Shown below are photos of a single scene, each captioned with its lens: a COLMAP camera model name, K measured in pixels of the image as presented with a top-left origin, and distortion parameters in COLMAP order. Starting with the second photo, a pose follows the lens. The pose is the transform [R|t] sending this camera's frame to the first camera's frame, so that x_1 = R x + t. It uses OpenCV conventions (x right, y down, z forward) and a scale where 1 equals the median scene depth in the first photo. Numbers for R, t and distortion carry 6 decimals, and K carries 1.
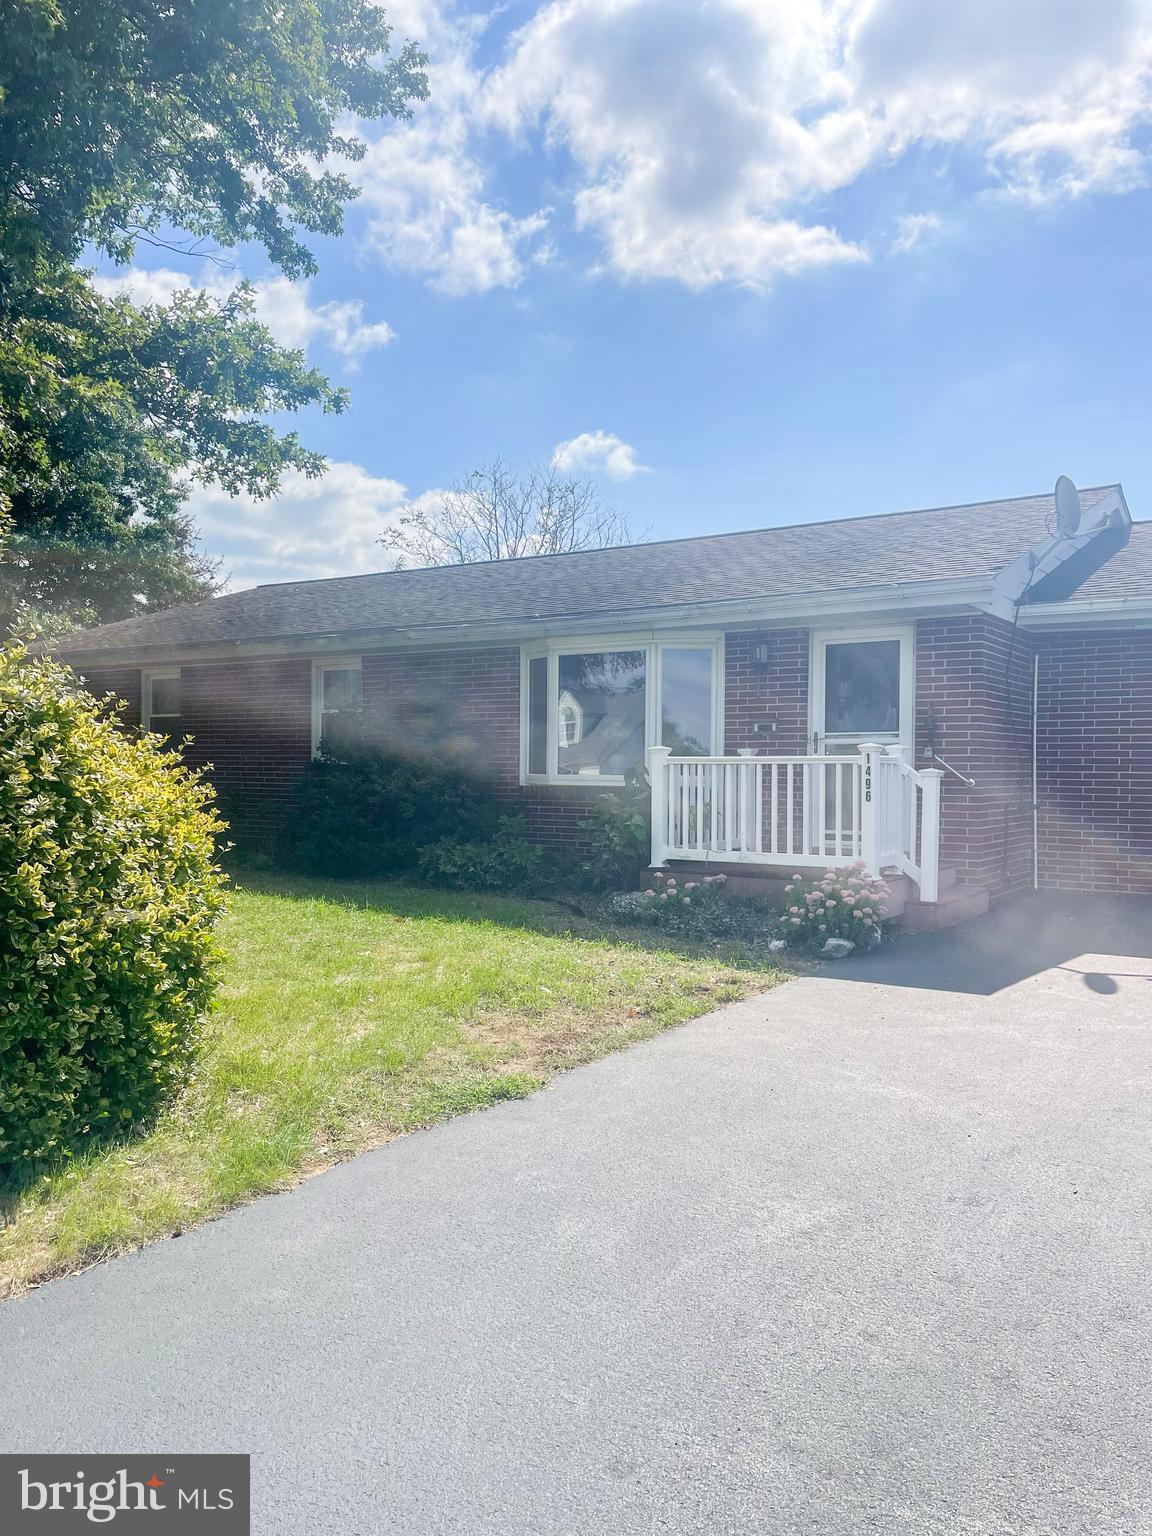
lens RADIAL K [[1164.9, 0, 576.2], [0, 1164.9, 766.3], [0, 0, 1]] dist [0.046604, -0.053014]
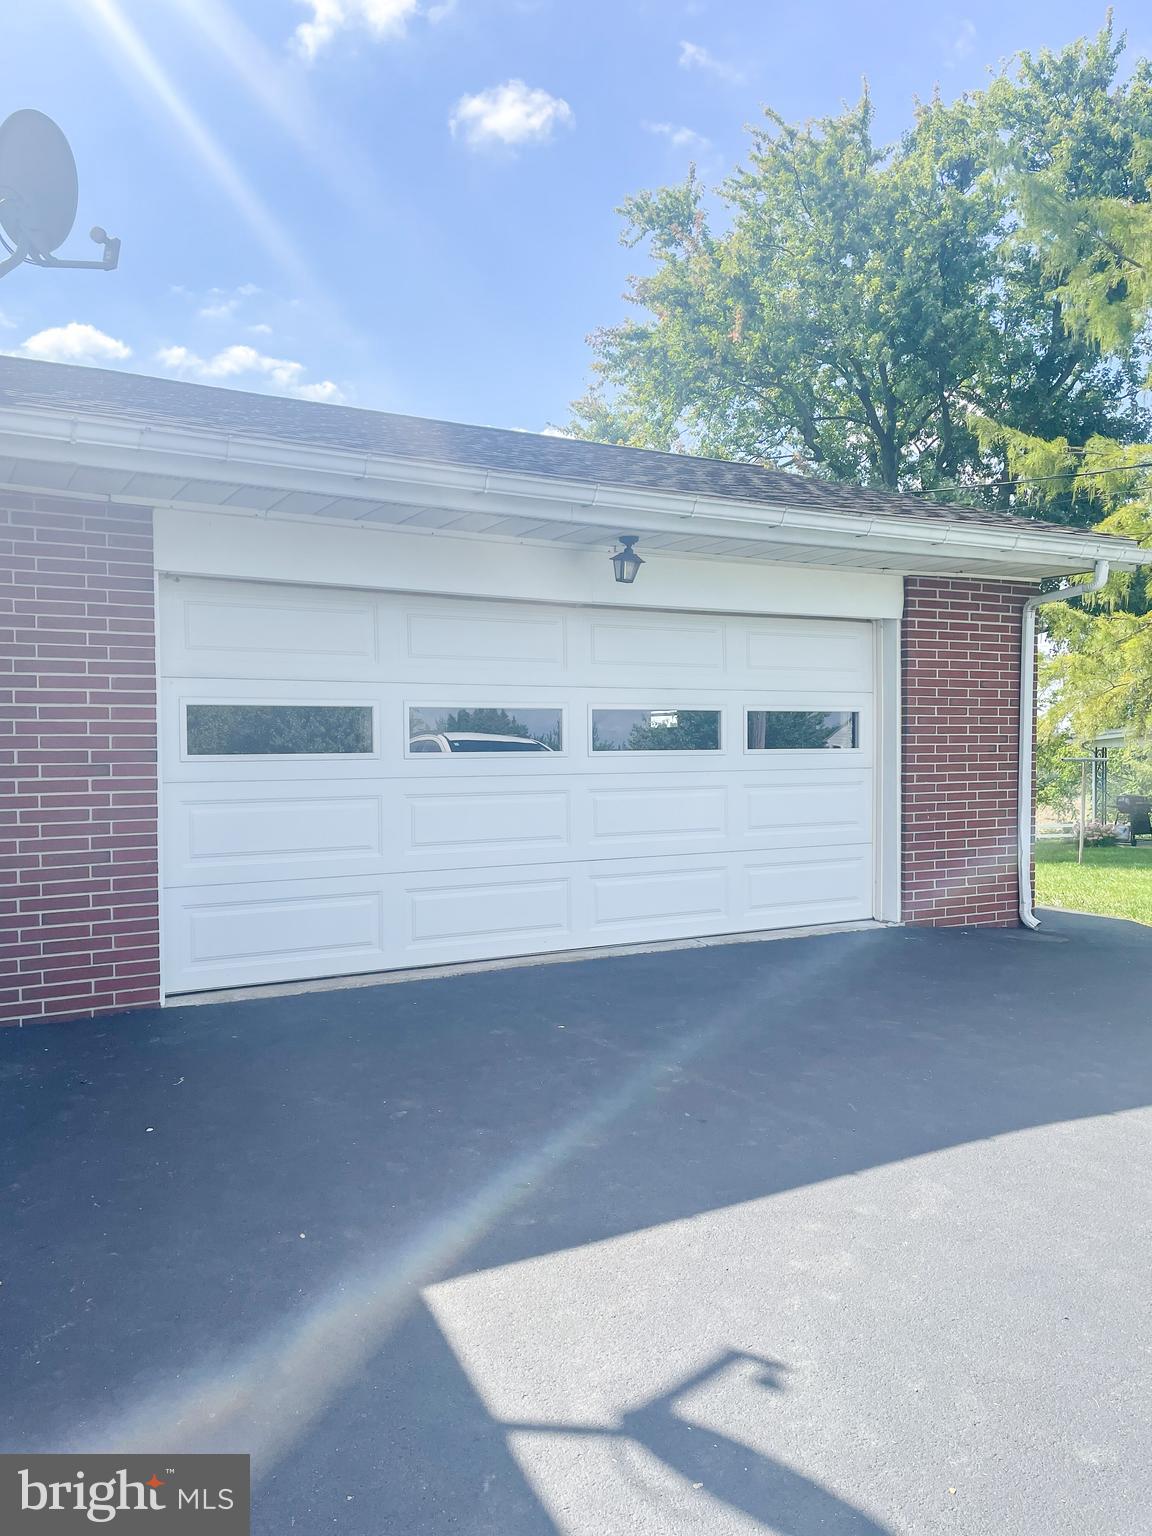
lens RADIAL K [[1164.9, 0, 576.0], [0, 1164.9, 767.9], [0, 0, 1]] dist [0.046604, -0.053014]
pose [[0.451303, -0.027333, 0.891952, 0.100338], [0.009692, 0.999622, 0.025728, -0.010449], [-0.892318, -0.002966, 0.451398, 0.574396]]
